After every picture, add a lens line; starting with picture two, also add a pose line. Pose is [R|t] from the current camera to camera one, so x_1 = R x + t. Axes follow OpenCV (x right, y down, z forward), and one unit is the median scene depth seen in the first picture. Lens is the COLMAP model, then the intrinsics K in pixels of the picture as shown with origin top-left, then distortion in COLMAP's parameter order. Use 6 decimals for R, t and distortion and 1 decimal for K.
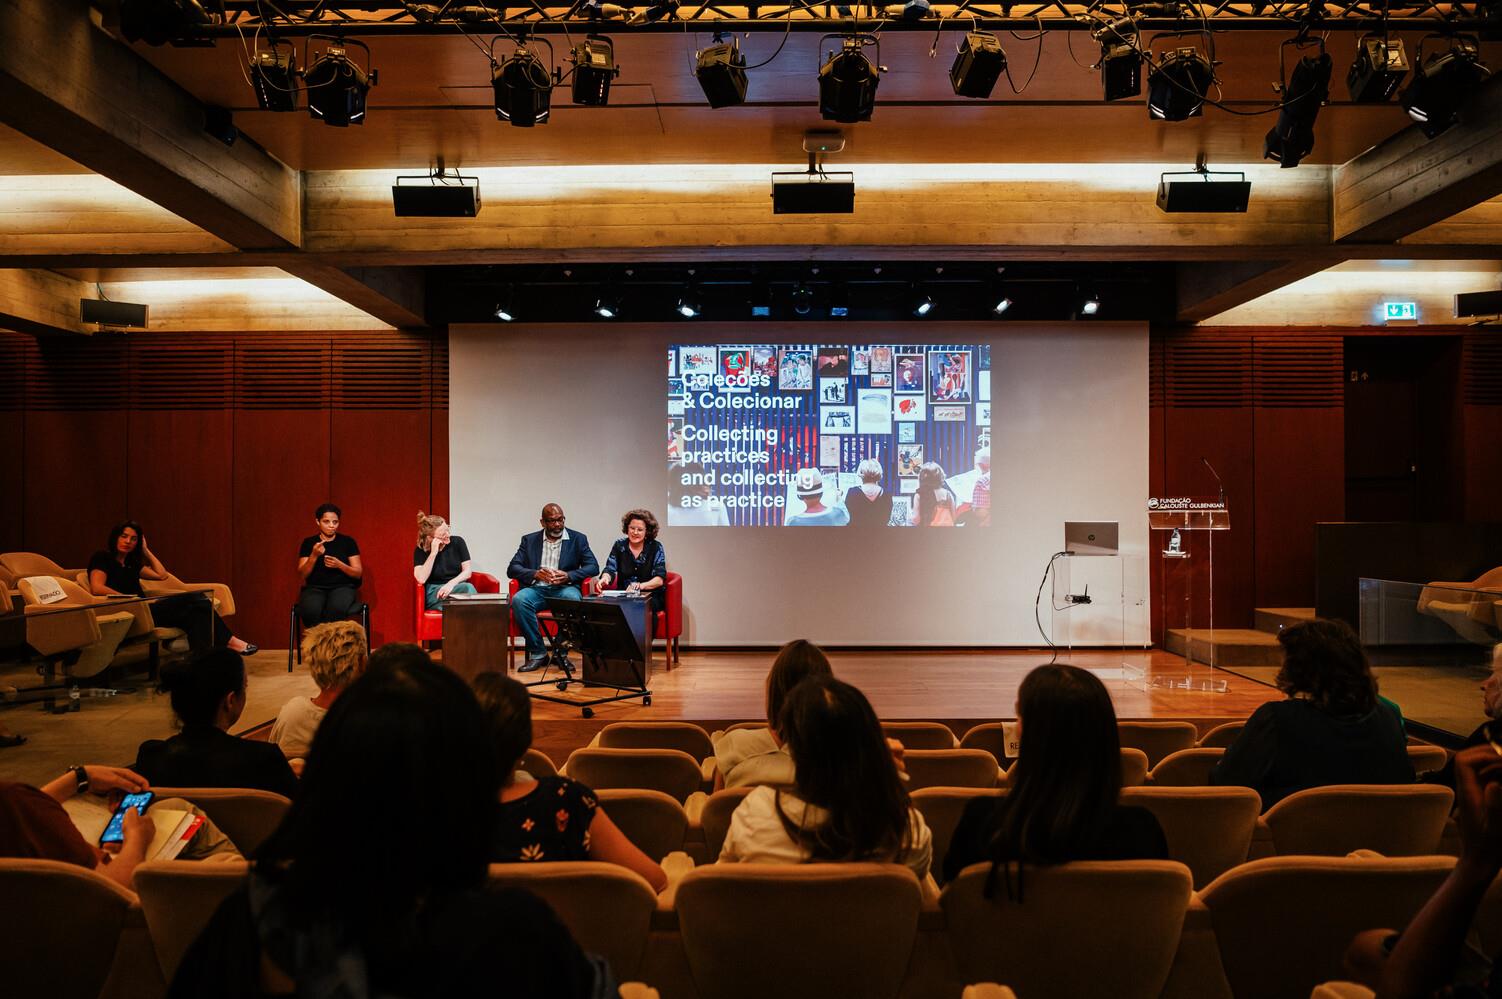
lens RADIAL K [[1061.5, 0, 747.3], [0, 1061.5, 490.3], [0, 0, 1]] dist [-0.015674, 0.009429]
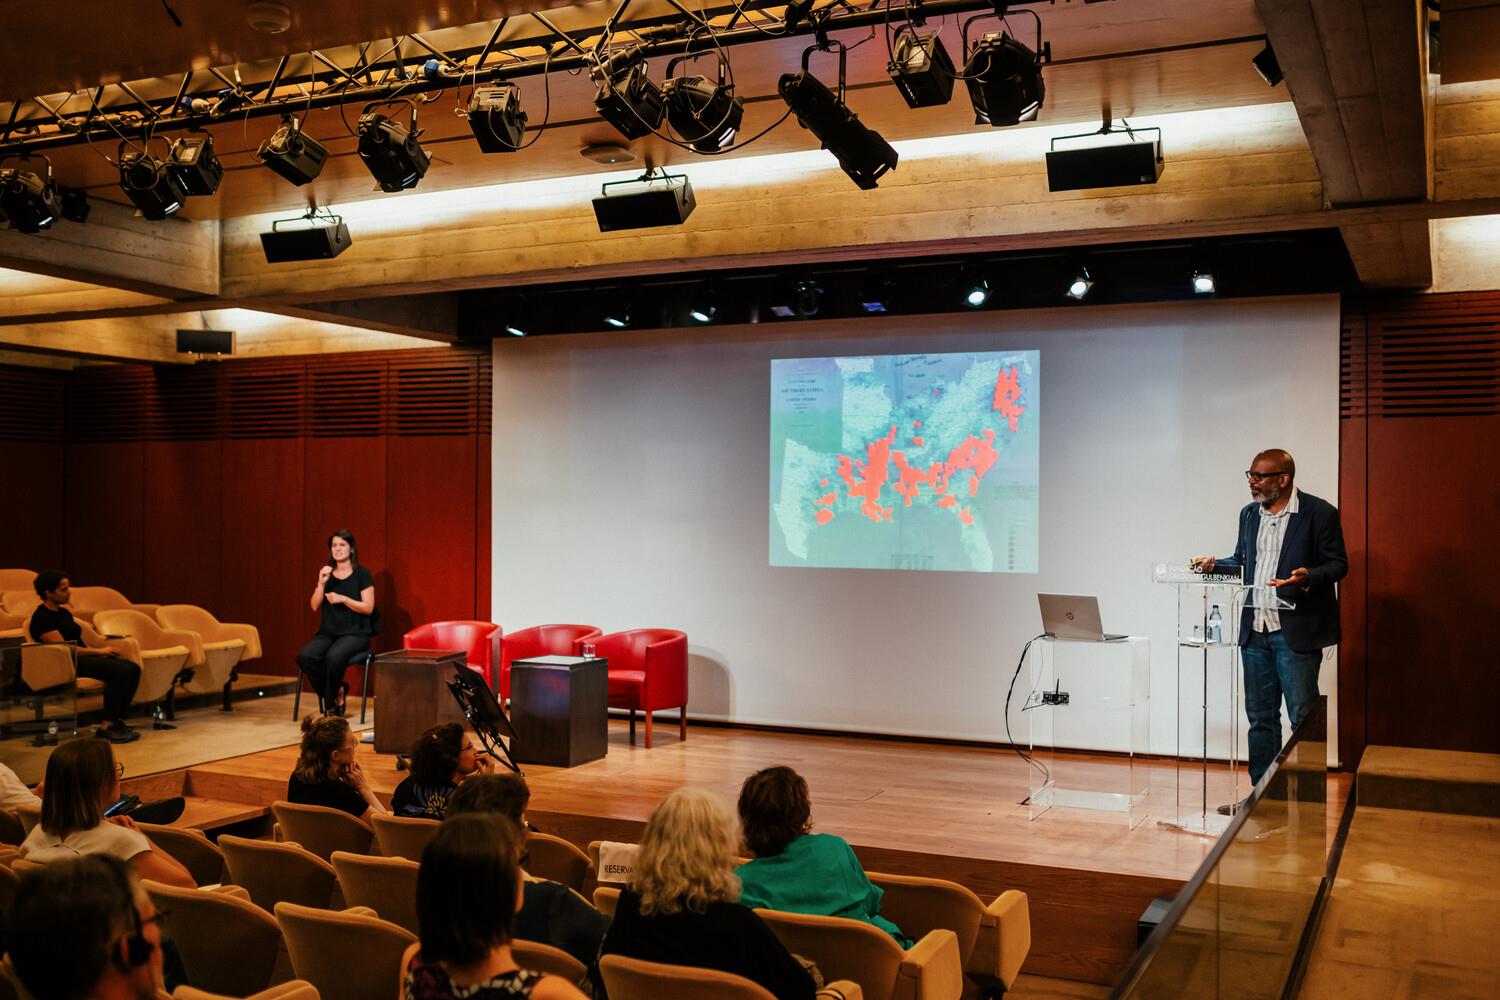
lens RADIAL K [[1536.1, 0, 746.0], [0, 1536.1, 486.1], [0, 0, 1]] dist [-0.025130, 0.000000]
pose [[0.897973, 0.001367, -0.440048, 0.469462], [0.001776, 0.999976, 0.006729, -0.042096], [0.440047, -0.006823, 0.897949, -0.052448]]
